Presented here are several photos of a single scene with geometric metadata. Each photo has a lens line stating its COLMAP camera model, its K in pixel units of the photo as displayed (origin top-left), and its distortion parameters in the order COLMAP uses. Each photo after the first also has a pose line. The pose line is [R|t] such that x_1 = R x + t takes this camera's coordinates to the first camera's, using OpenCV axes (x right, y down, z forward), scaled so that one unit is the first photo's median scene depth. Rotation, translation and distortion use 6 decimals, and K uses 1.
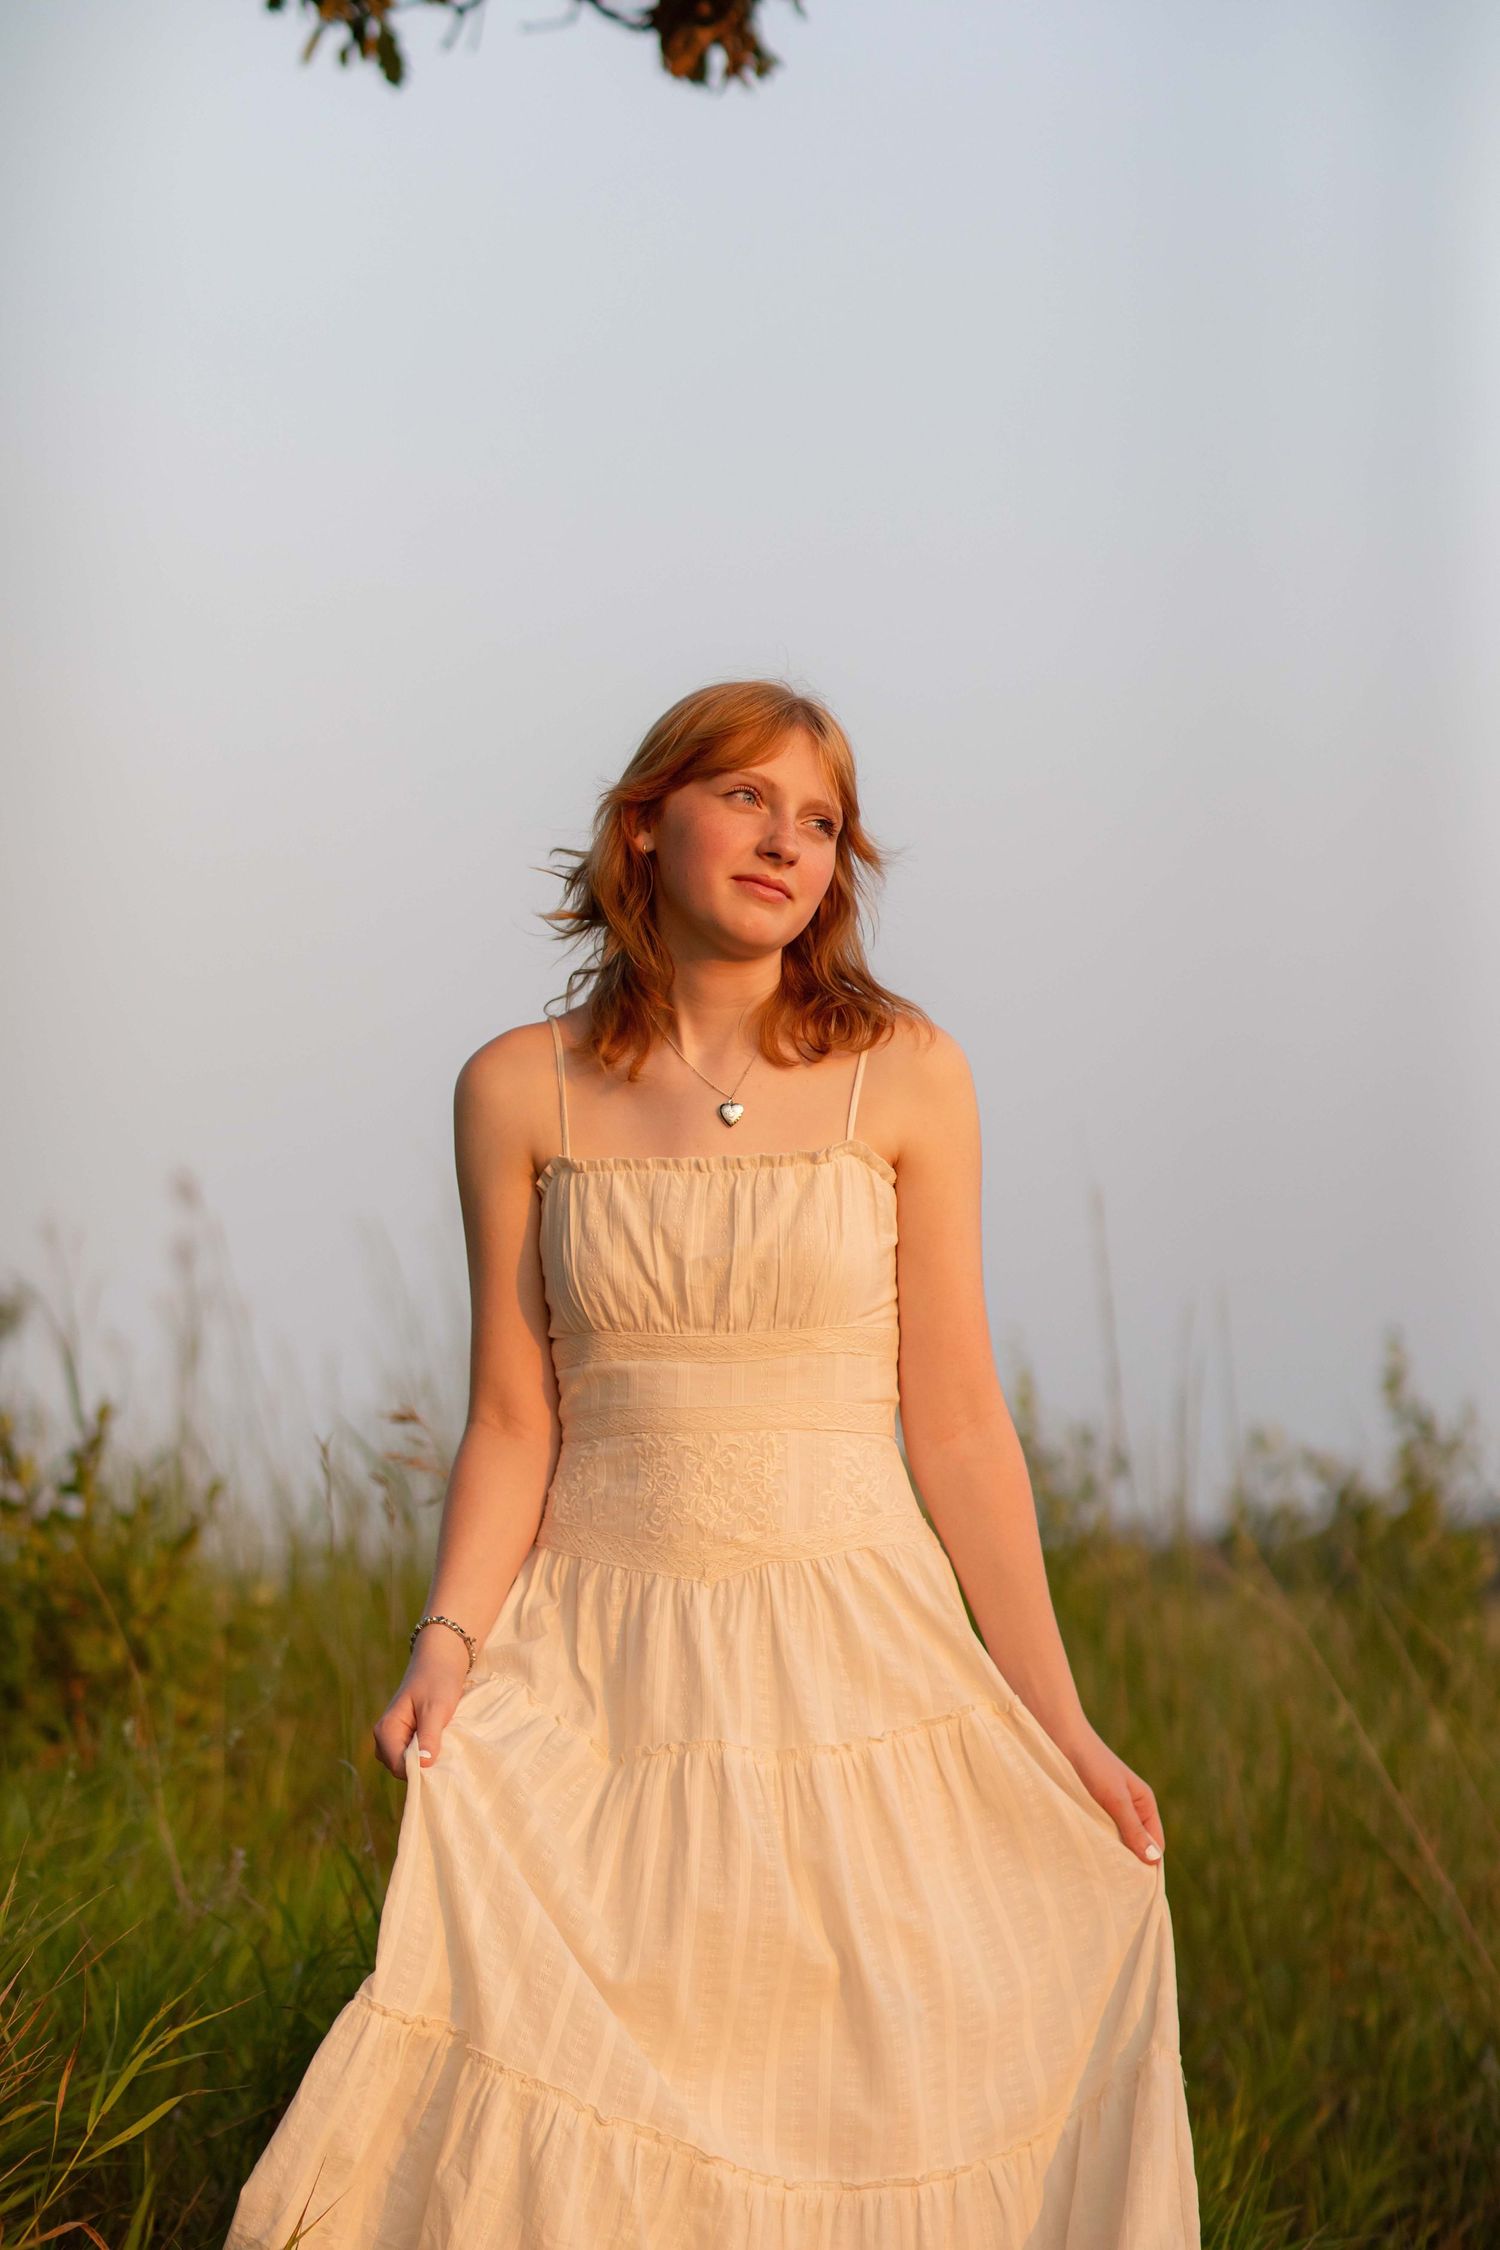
lens RADIAL K [[5058.2, 0, 748.5], [0, 5058.2, 1121.2], [0, 0, 1]] dist [-0.198665, 0.000000]
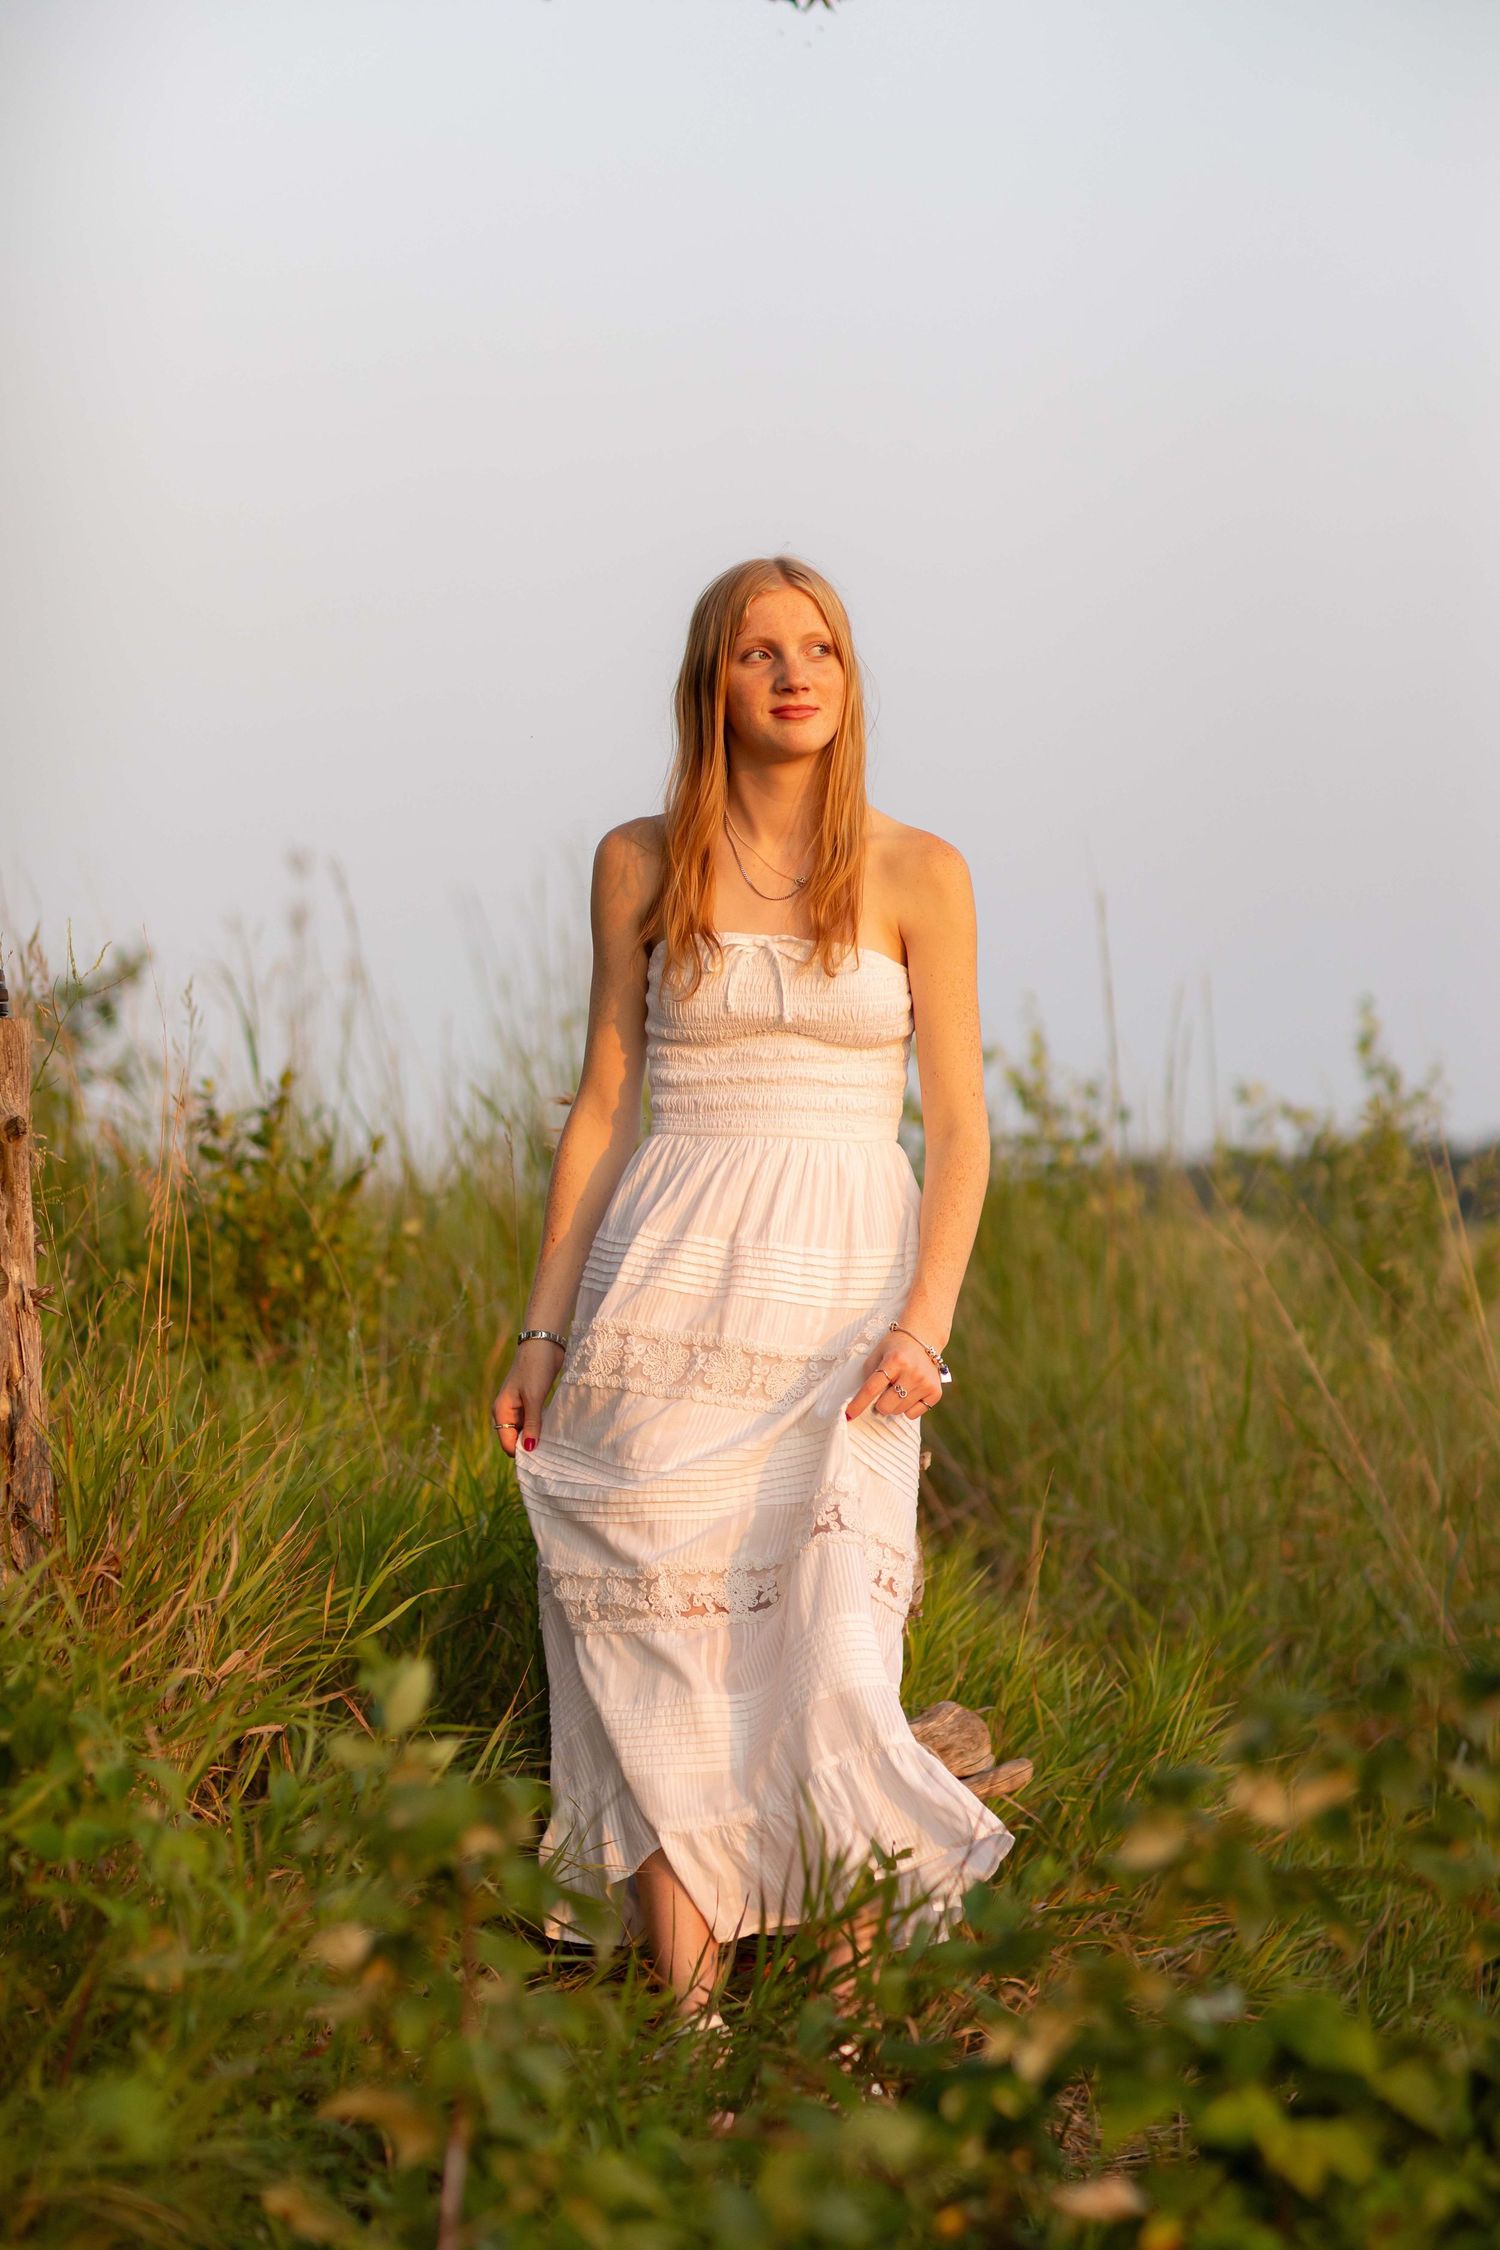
lens RADIAL K [[5058.2, 0, 751.0], [0, 5058.2, 1129.0], [0, 0, 1]] dist [-0.198665, 0.000000]
pose [[0.999944, 0.010109, -0.003211, -0.010473], [-0.009829, 0.996926, 0.077727, -0.026578], [0.003986, -0.077691, 0.996969, -0.226806]]
